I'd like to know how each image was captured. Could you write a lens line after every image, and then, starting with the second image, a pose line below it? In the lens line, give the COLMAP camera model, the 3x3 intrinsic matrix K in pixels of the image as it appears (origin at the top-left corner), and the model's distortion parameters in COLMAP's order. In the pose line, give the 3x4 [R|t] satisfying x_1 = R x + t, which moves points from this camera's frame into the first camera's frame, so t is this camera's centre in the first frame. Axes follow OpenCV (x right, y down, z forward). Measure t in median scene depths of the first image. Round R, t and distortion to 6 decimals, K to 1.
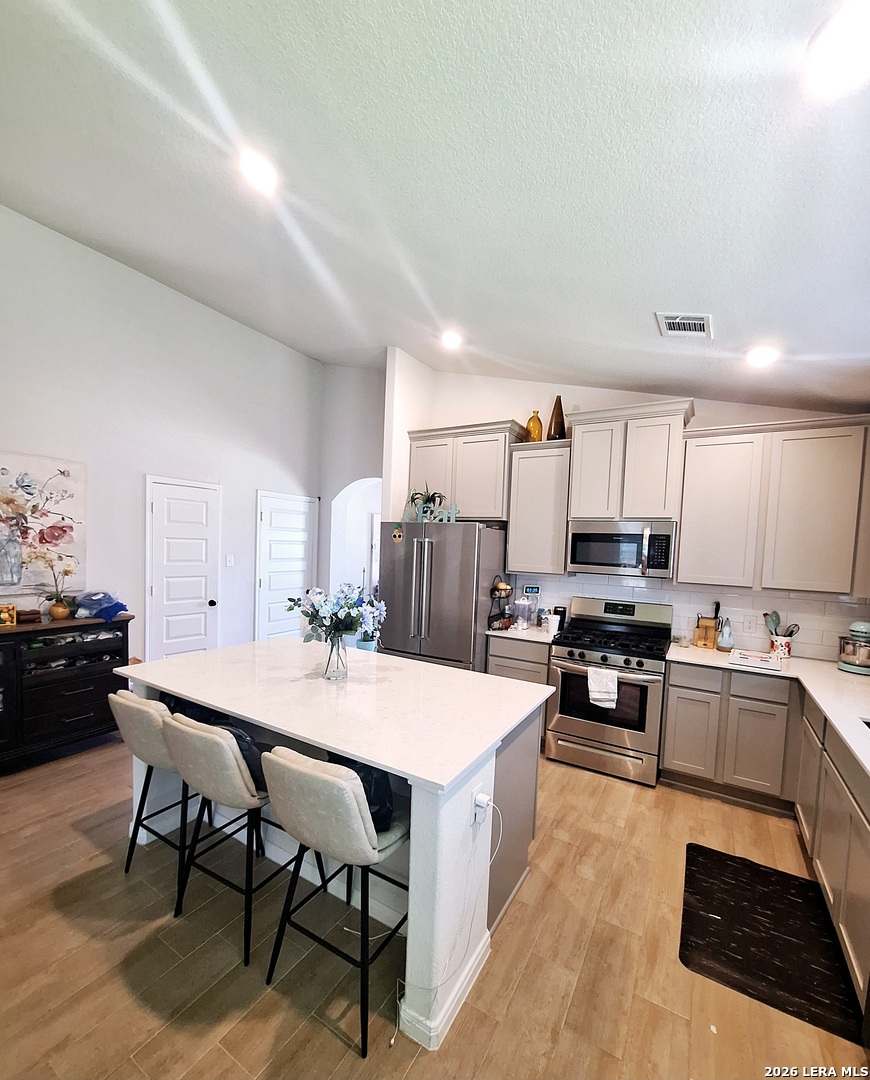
lens RADIAL K [[464.2, 0, 423.8], [0, 464.2, 571.1], [0, 0, 1]] dist [-0.000569, -0.000183]
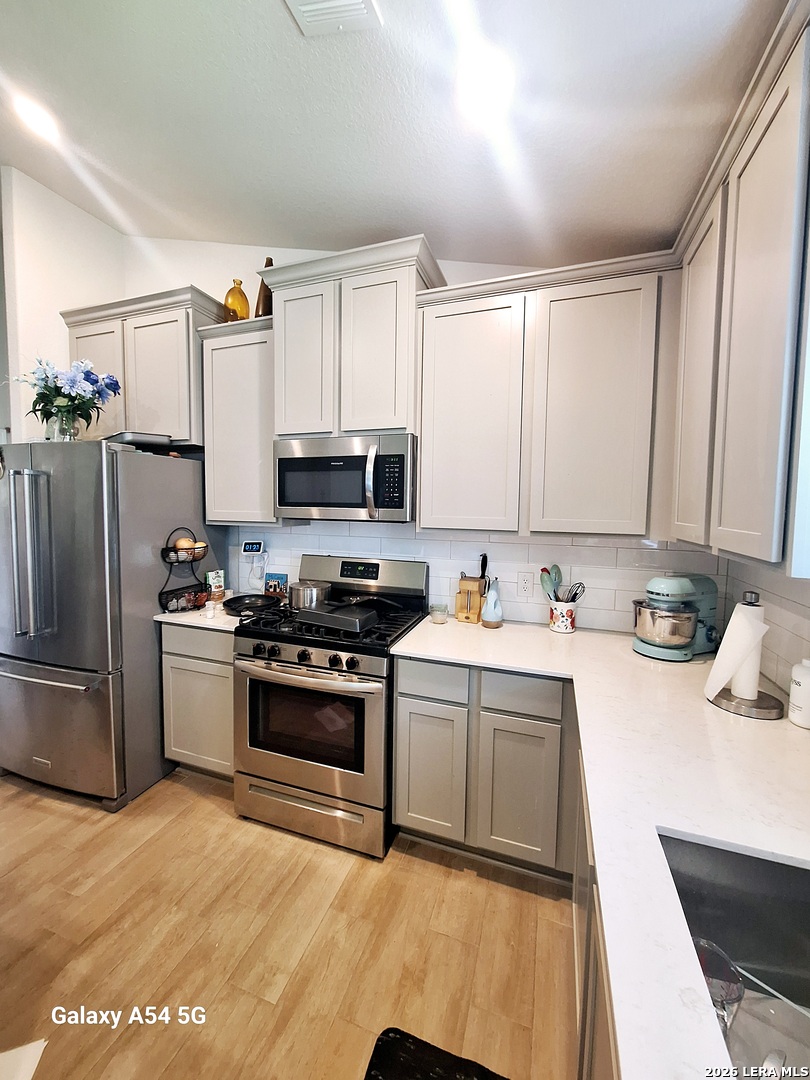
lens RADIAL K [[429.6, 0, 393.9], [0, 429.6, 531.4], [0, 0, 1]] dist [-0.003619, -0.000104]
pose [[0.980026, -0.035544, 0.195666, 0.380413], [0.033487, 0.999344, 0.013813, 0.018517], [-0.196029, -0.006985, 0.980573, 0.400260]]
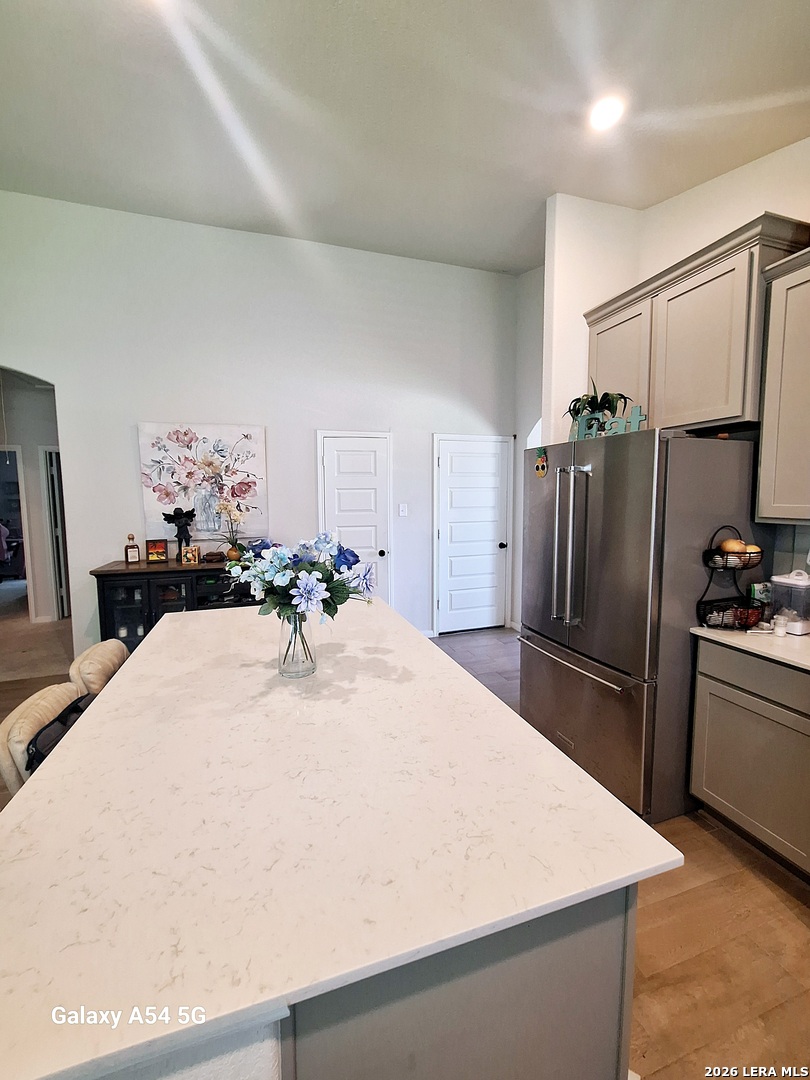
lens RADIAL K [[429.6, 0, 393.9], [0, 429.6, 531.4], [0, 0, 1]] dist [-0.003619, -0.000104]
pose [[0.750322, 0.012694, -0.660951, 0.225097], [-0.002169, 0.999858, 0.016741, 0.009387], [0.661069, -0.011128, 0.750243, 0.434519]]
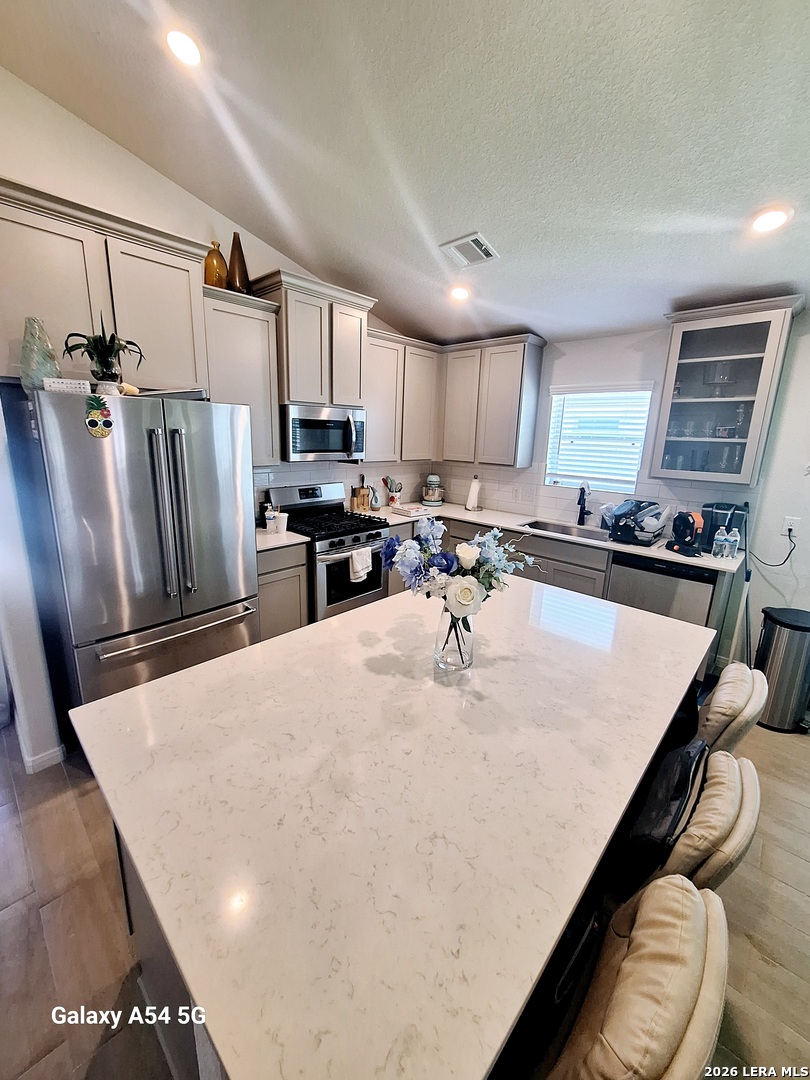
lens RADIAL K [[429.6, 0, 393.9], [0, 429.6, 531.4], [0, 0, 1]] dist [-0.003619, -0.000104]
pose [[0.216050, -0.250166, 0.943790, -0.514337], [0.036381, 0.968010, 0.248258, -0.073816], [-0.975704, -0.019300, 0.218240, 0.661042]]
